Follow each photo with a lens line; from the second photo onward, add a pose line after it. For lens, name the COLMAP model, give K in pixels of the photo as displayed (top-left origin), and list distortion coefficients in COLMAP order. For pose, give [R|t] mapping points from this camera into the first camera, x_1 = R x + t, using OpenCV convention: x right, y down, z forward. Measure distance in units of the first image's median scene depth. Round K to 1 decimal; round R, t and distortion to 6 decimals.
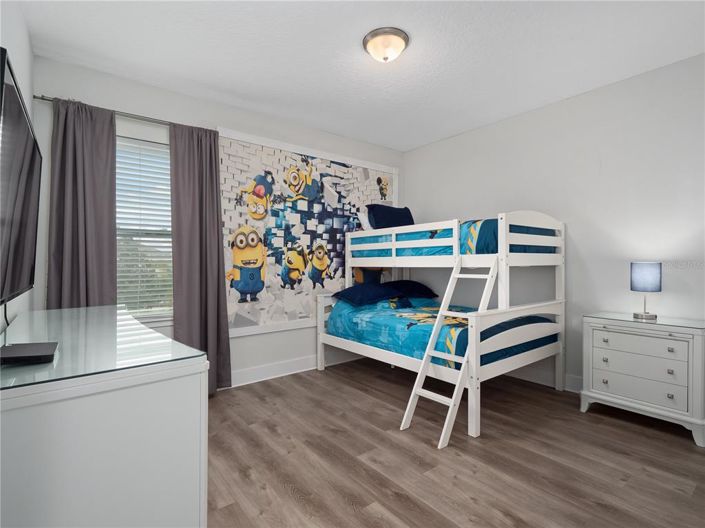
lens RADIAL K [[354.5, 0, 352.5], [0, 354.5, 264.0], [0, 0, 1]] dist [-0.011792, 0.000414]
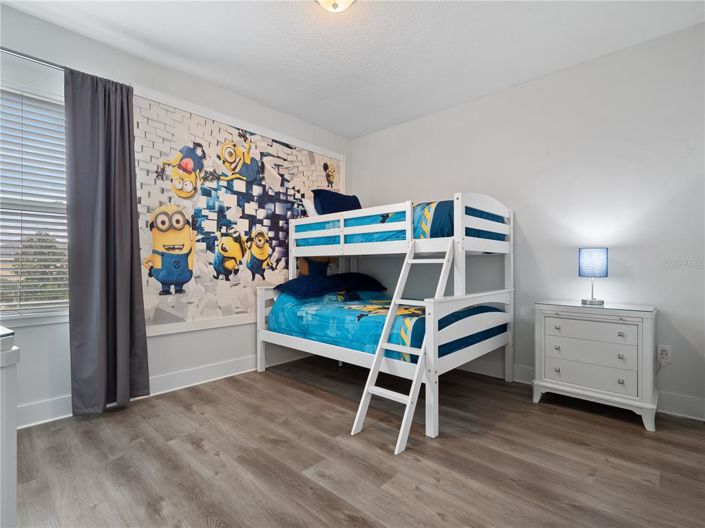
lens RADIAL K [[349.9, 0, 348.7], [0, 349.9, 262.9], [0, 0, 1]] dist [-0.000572, -0.001206]
pose [[0.989597, -0.000354, 0.143866, 0.004095], [0.001494, 0.999968, -0.007813, 0.042700], [-0.143859, 0.007947, 0.989566, 0.118795]]
